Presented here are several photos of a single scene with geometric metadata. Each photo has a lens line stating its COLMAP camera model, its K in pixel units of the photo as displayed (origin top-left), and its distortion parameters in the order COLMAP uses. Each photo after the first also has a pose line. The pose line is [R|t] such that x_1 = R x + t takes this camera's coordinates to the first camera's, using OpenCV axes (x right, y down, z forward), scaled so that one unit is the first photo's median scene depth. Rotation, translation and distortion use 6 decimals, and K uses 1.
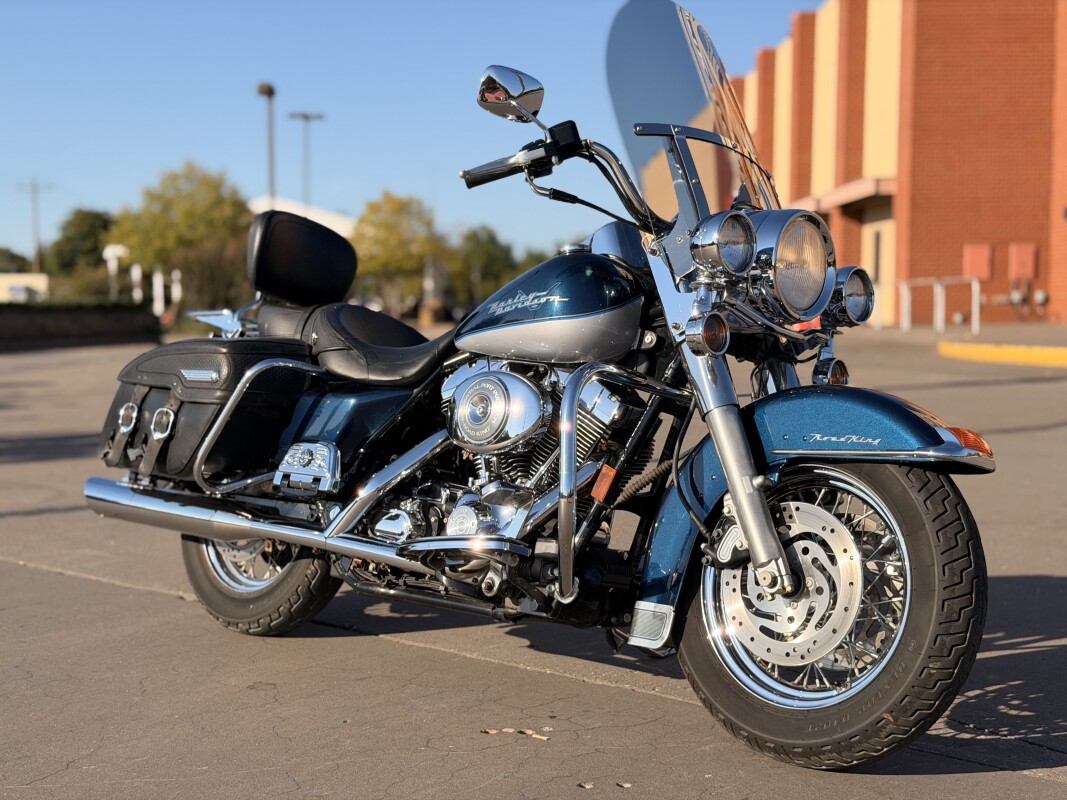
lens RADIAL K [[1580.4, 0, 533.5], [0, 1580.4, 400.0], [0, 0, 1]] dist [0.213209, -0.010502]
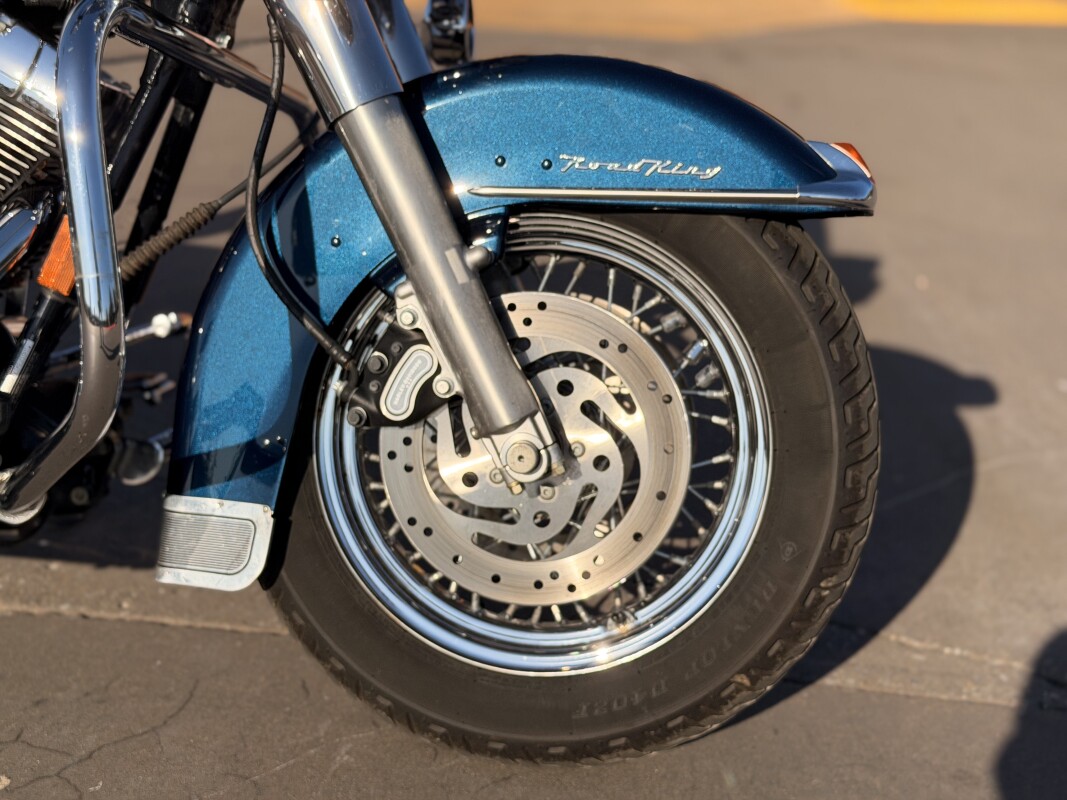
lens RADIAL K [[1580.4, 0, 533.5], [0, 1580.4, 400.0], [0, 0, 1]] dist [0.213209, -0.010502]
pose [[0.817031, -0.126686, 0.562505, -0.124924], [-0.019549, 0.968917, 0.246613, -0.027501], [-0.576263, -0.212487, 0.789158, 0.588609]]
